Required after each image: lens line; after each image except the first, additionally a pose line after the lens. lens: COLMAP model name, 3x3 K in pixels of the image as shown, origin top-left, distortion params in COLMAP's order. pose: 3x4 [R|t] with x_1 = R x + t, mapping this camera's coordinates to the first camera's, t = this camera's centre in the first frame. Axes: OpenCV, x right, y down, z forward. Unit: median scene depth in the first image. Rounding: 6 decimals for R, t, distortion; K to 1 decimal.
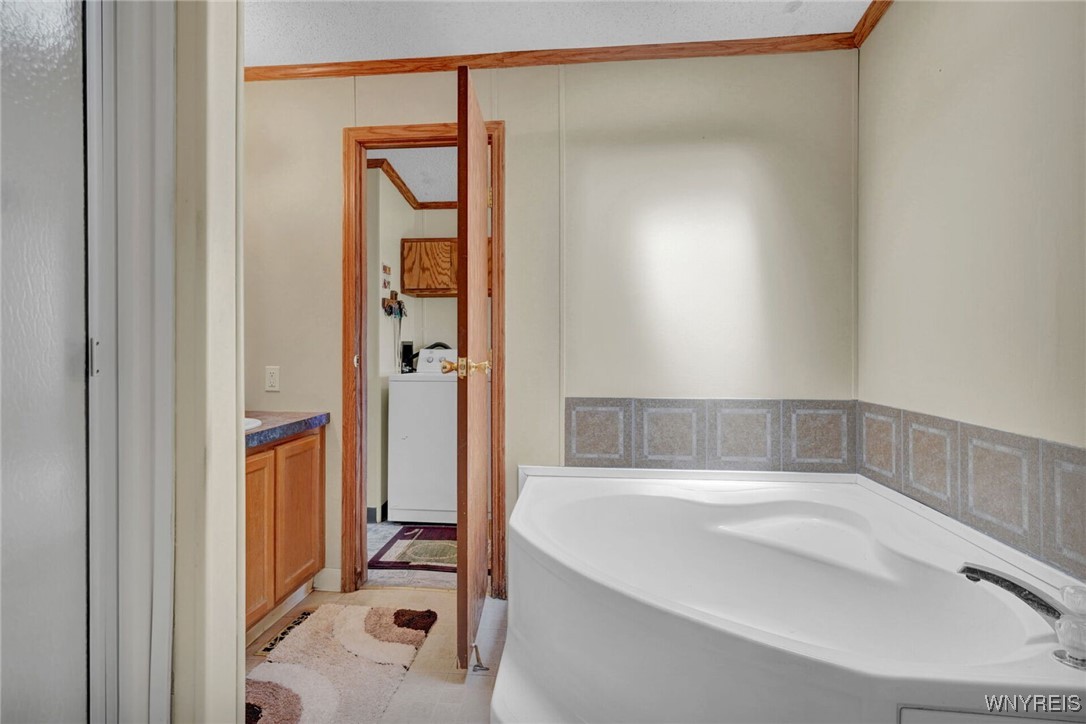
lens RADIAL K [[555.8, 0, 539.0], [0, 555.8, 342.3], [0, 0, 1]] dist [-0.002613, -0.000718]
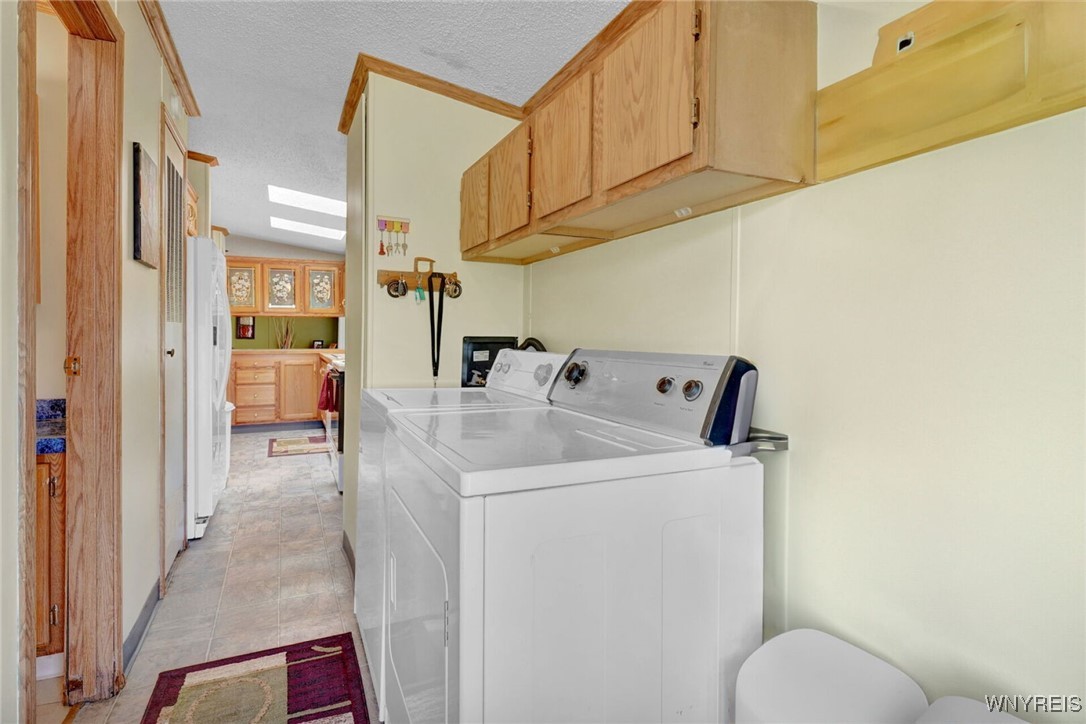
lens RADIAL K [[555.8, 0, 539.0], [0, 555.8, 342.3], [0, 0, 1]] dist [-0.002613, -0.000718]
pose [[0.504957, 0.012285, -0.863057, 0.423864], [-0.010525, 0.999912, 0.008075, -0.001553], [0.863081, 0.005006, 0.505042, 0.926652]]
